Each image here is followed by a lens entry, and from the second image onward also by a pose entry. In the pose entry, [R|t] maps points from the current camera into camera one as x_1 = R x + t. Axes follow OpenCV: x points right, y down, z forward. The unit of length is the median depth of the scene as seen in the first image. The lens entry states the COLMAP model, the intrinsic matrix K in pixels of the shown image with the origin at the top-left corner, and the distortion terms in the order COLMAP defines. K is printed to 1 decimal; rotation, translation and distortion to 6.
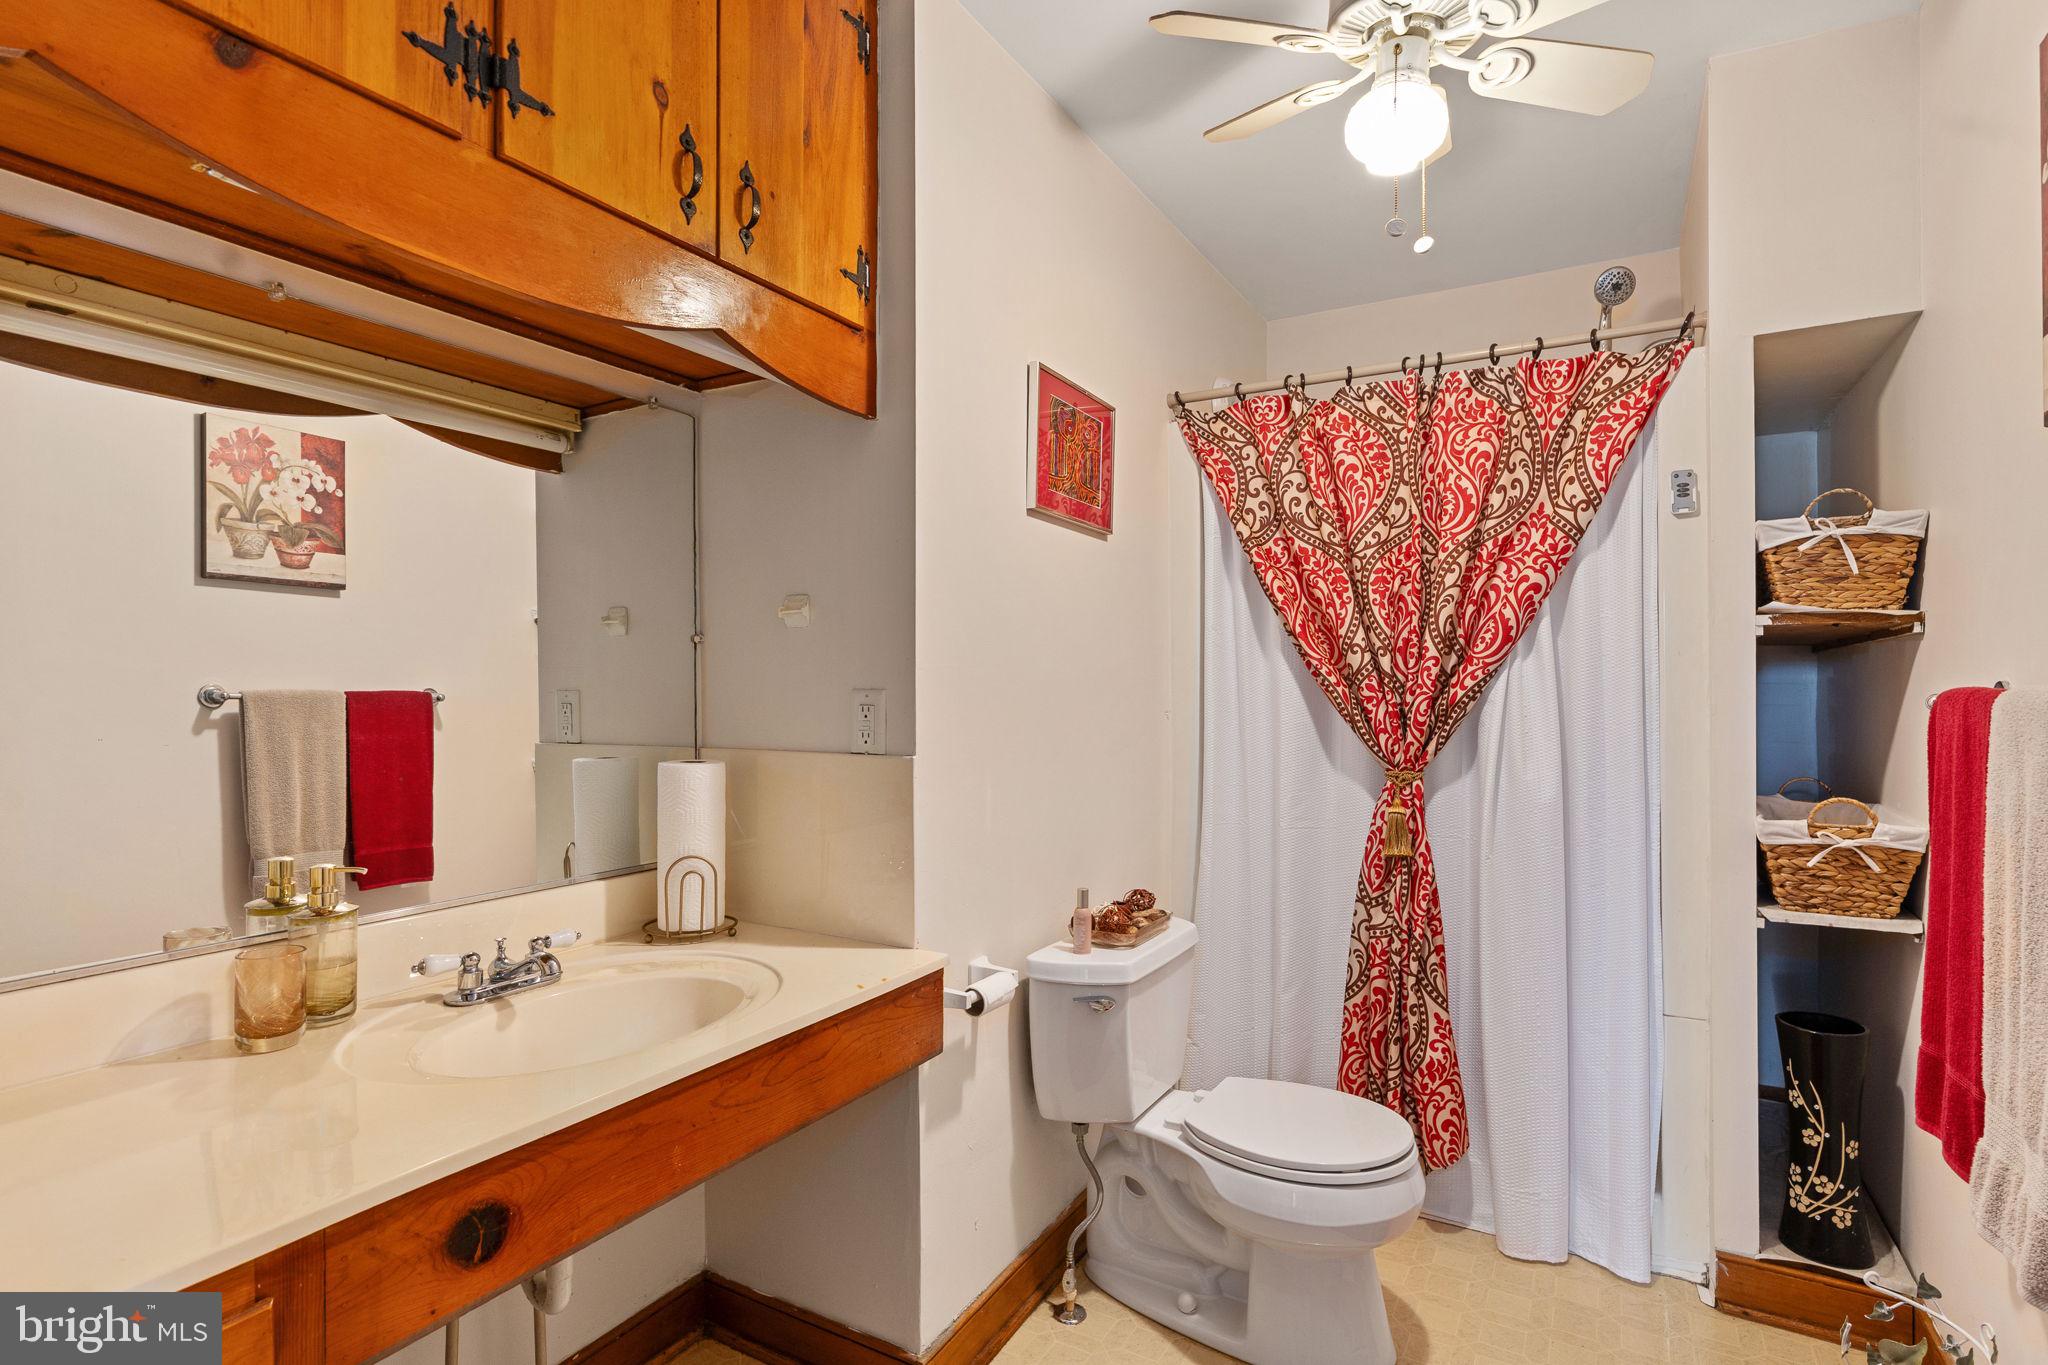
lens RADIAL K [[973.2, 0, 1034.8], [0, 973.2, 693.6], [0, 0, 1]] dist [-0.003314, 0.000728]
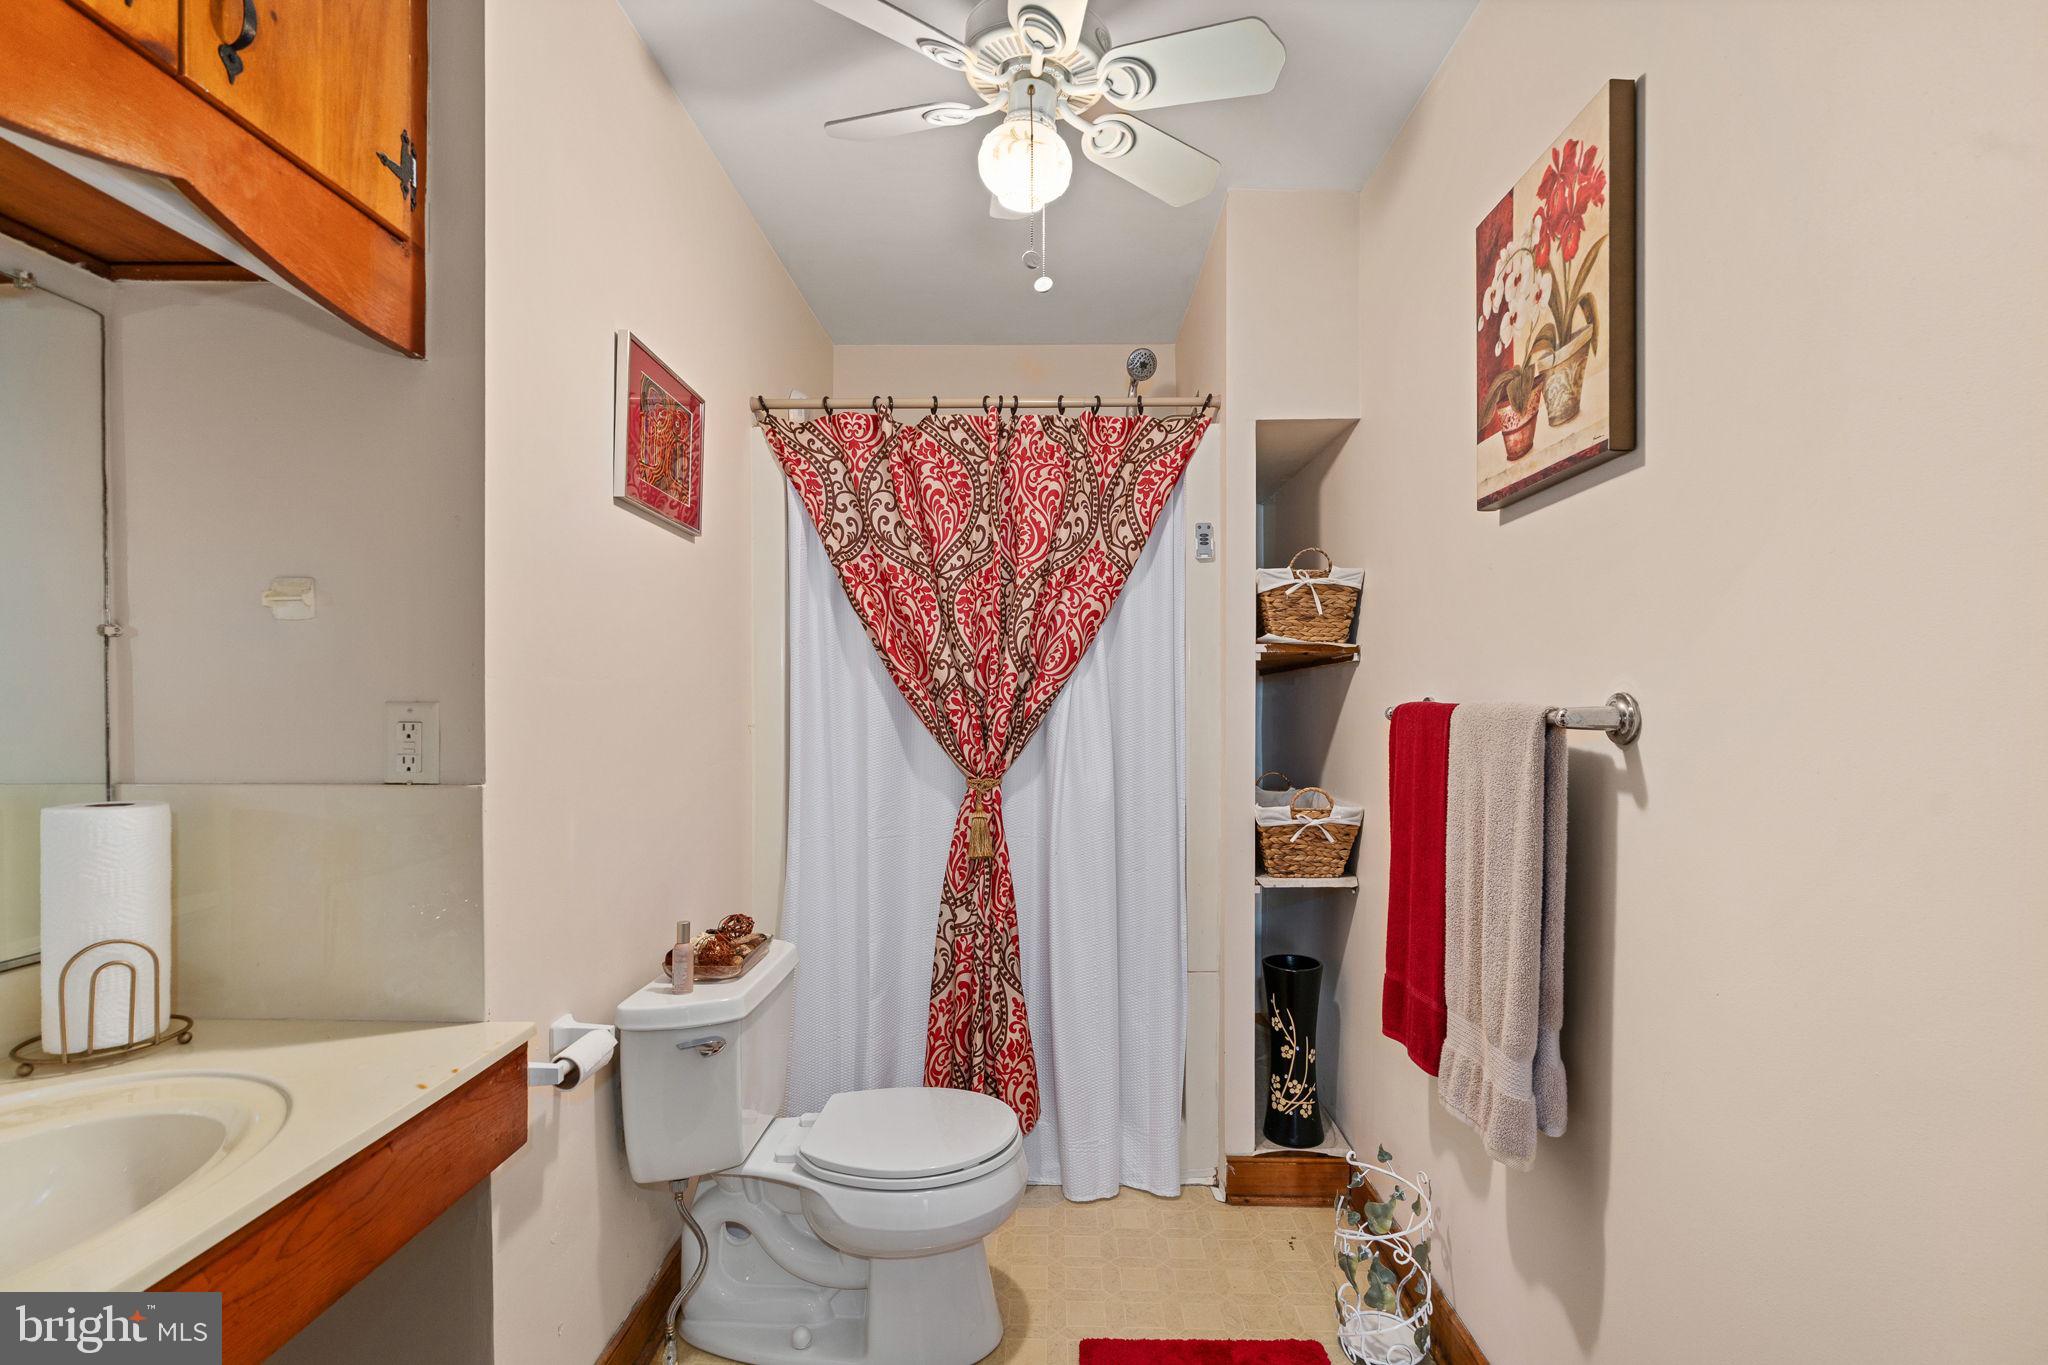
lens RADIAL K [[911.5, 0, 1026.3], [0, 911.5, 712.9], [0, 0, 1]] dist [-0.012044, 0.004254]
pose [[0.880995, -0.003752, 0.473110, -0.063552], [0.000869, 0.999980, 0.006311, 0.000341], [-0.473124, -0.005149, 0.880981, 0.093034]]
